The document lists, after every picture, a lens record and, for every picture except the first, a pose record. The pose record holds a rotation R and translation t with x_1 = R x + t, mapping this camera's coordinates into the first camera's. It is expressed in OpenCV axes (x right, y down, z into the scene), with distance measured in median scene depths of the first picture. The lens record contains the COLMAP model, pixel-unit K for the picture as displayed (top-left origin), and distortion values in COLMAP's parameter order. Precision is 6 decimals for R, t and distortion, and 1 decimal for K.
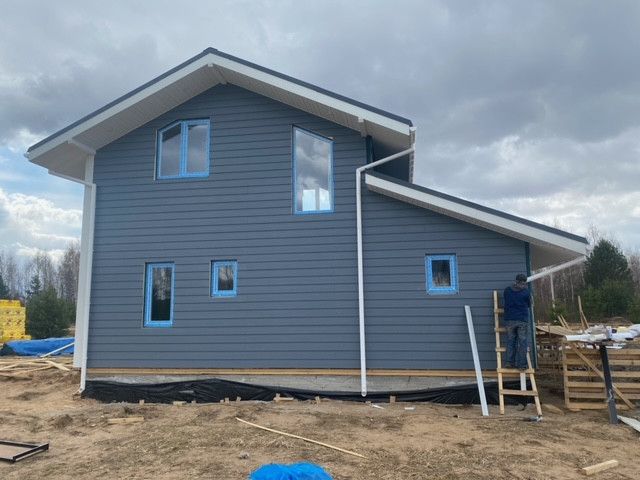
lens RADIAL K [[488.5, 0, 320.0], [0, 488.5, 240.0], [0, 0, 1]] dist [0.007935, 0.000477]
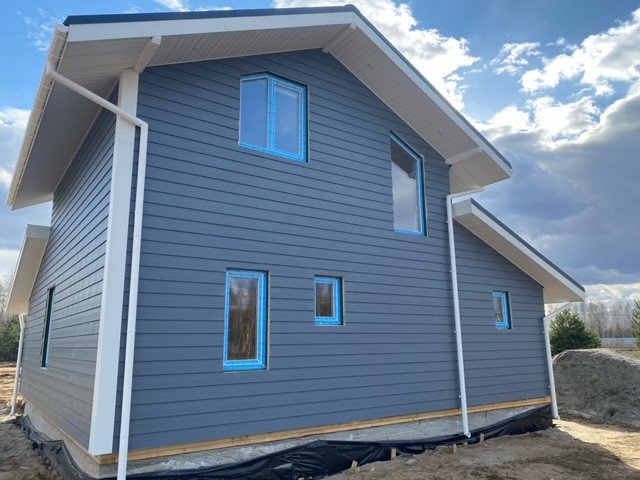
lens RADIAL K [[488.5, 0, 320.0], [0, 488.5, 240.0], [0, 0, 1]] dist [0.007935, 0.000477]
pose [[0.715116, 0.149884, 0.682747, -0.739544], [-0.095086, 0.988520, -0.117416, 0.076838], [-0.692508, 0.019047, 0.721159, 0.473608]]
